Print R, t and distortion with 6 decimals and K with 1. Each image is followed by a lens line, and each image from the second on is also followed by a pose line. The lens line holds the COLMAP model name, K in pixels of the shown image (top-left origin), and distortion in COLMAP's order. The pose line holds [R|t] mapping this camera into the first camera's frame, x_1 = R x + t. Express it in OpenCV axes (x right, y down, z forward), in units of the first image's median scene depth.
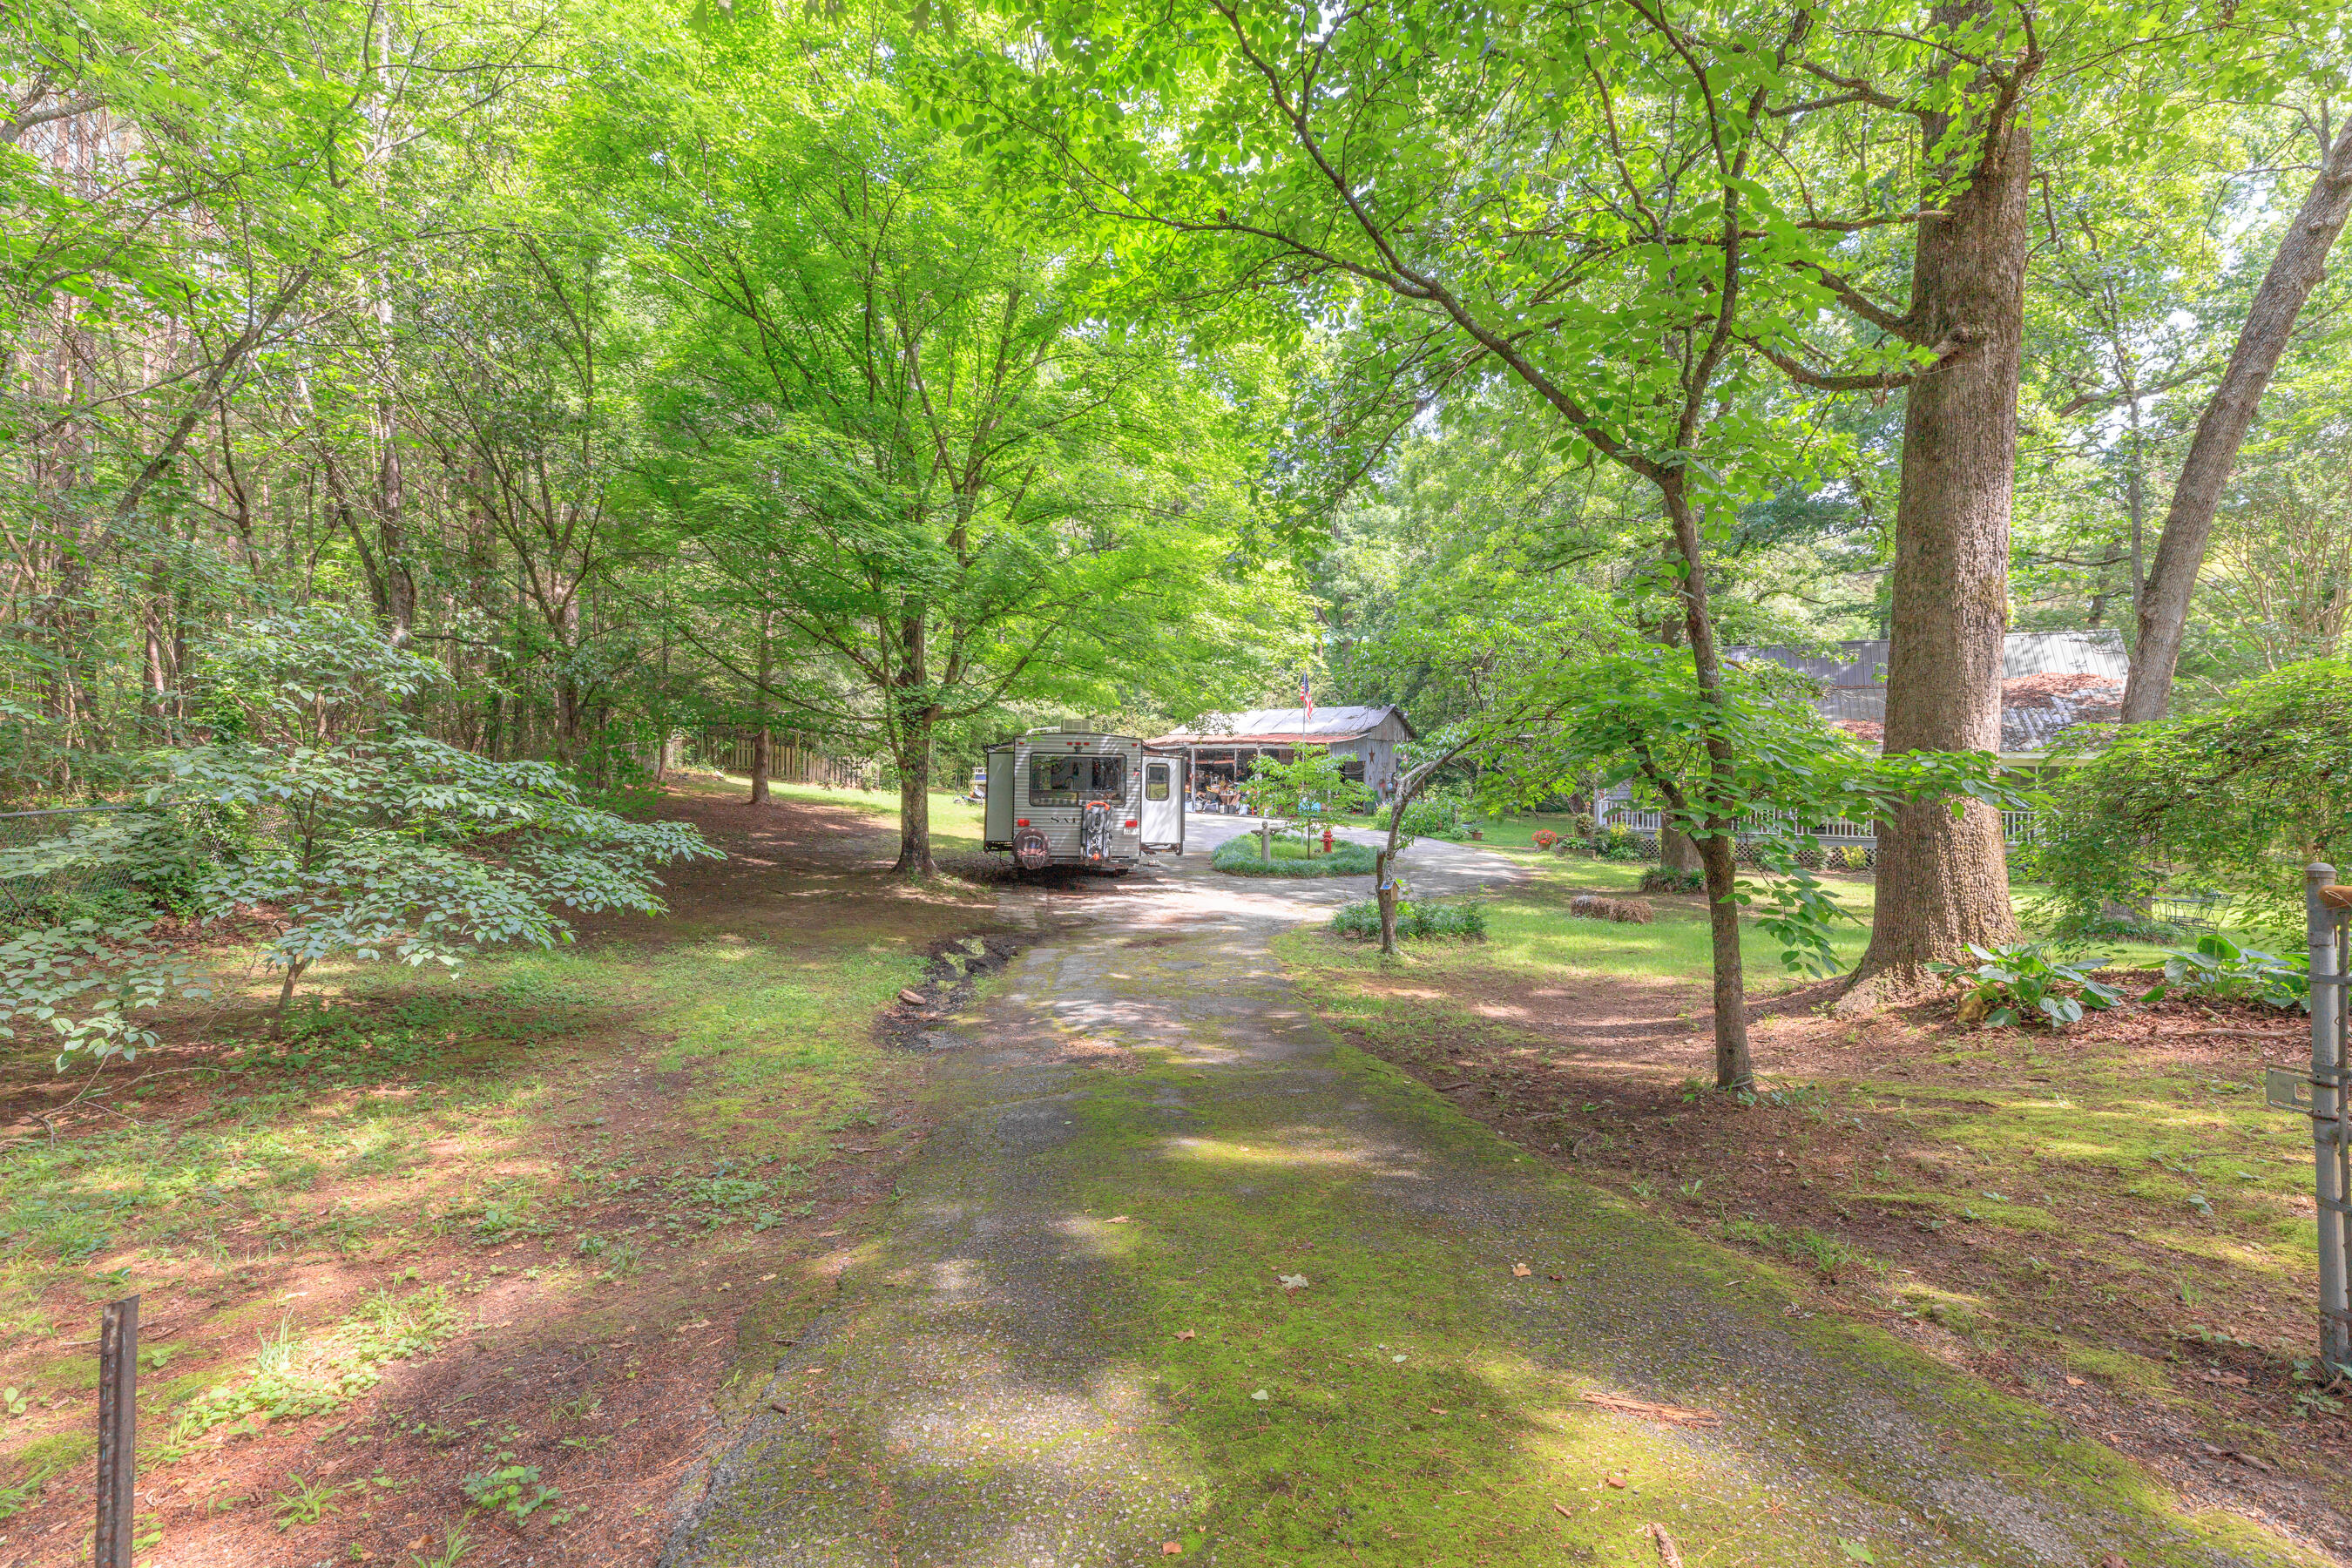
lens RADIAL K [[1061.1, 0, 1186.3], [0, 1061.1, 772.6], [0, 0, 1]] dist [0.003895, 0.000264]
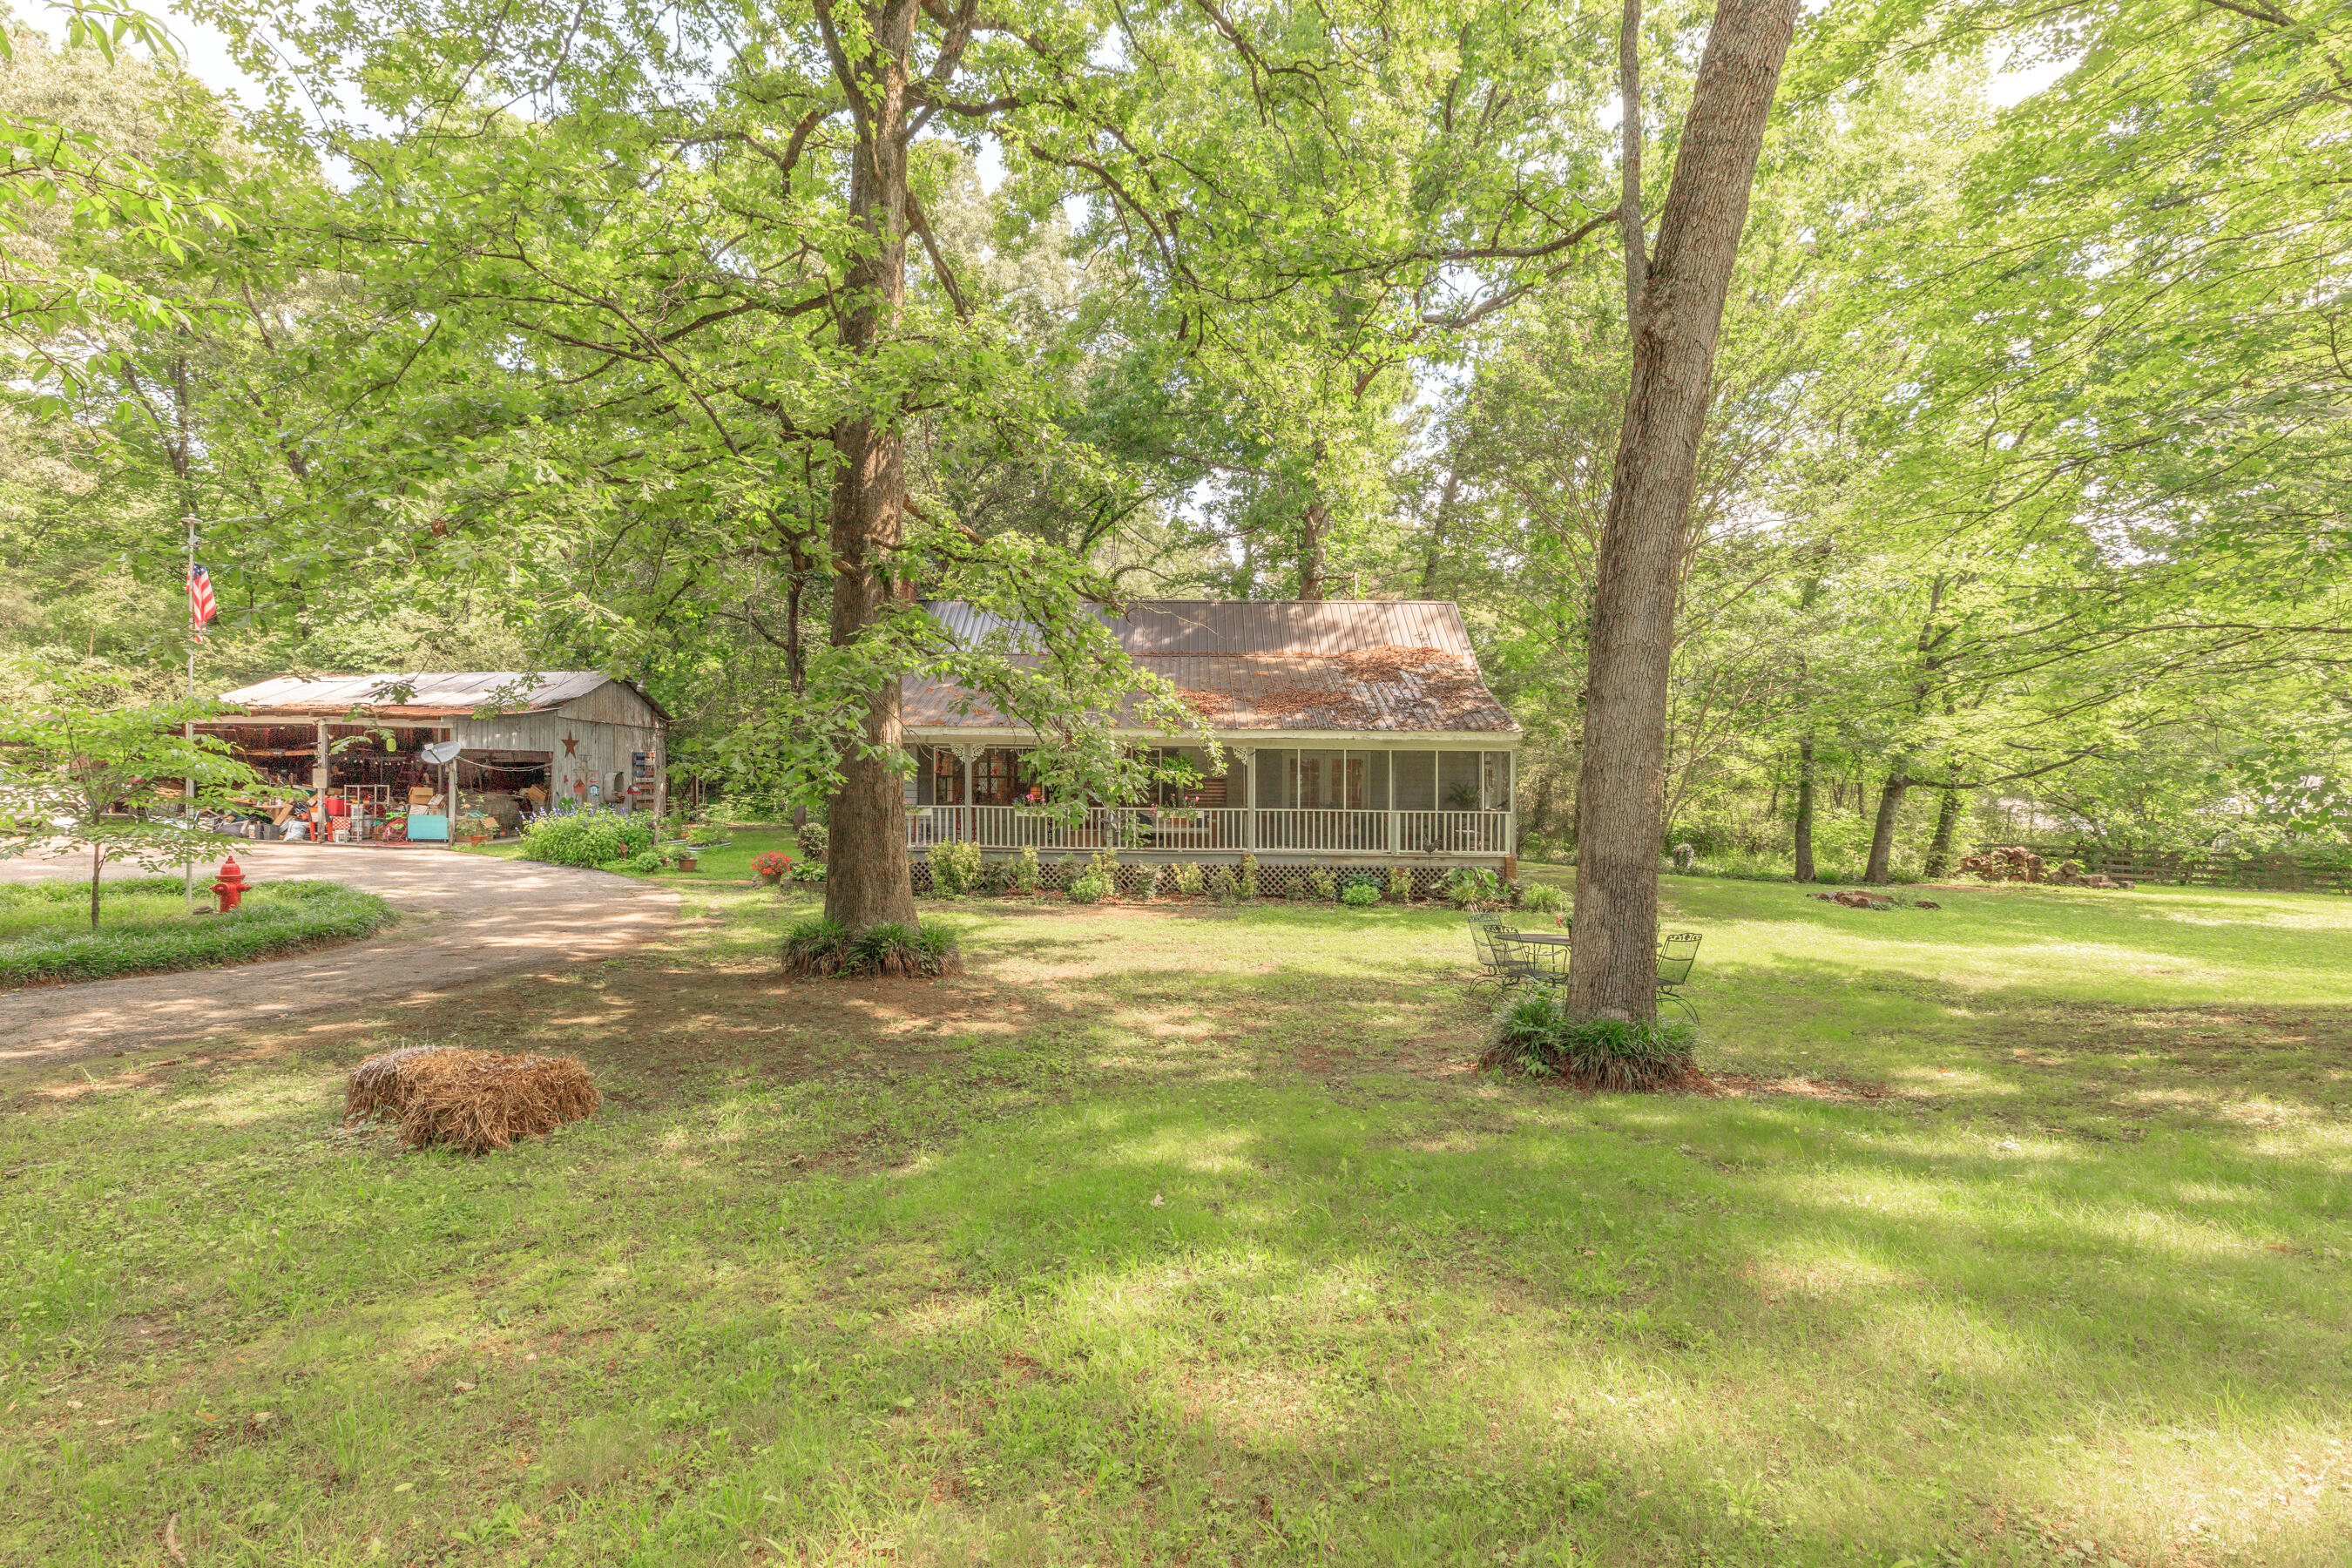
lens RADIAL K [[1061.1, 0, 1186.3], [0, 1061.1, 772.6], [0, 0, 1]] dist [0.003895, 0.000264]
pose [[0.868693, 0.011337, 0.495222, 0.275106], [0.001660, 0.999666, -0.025797, 0.027350], [-0.495349, 0.023231, 0.868384, 0.383474]]
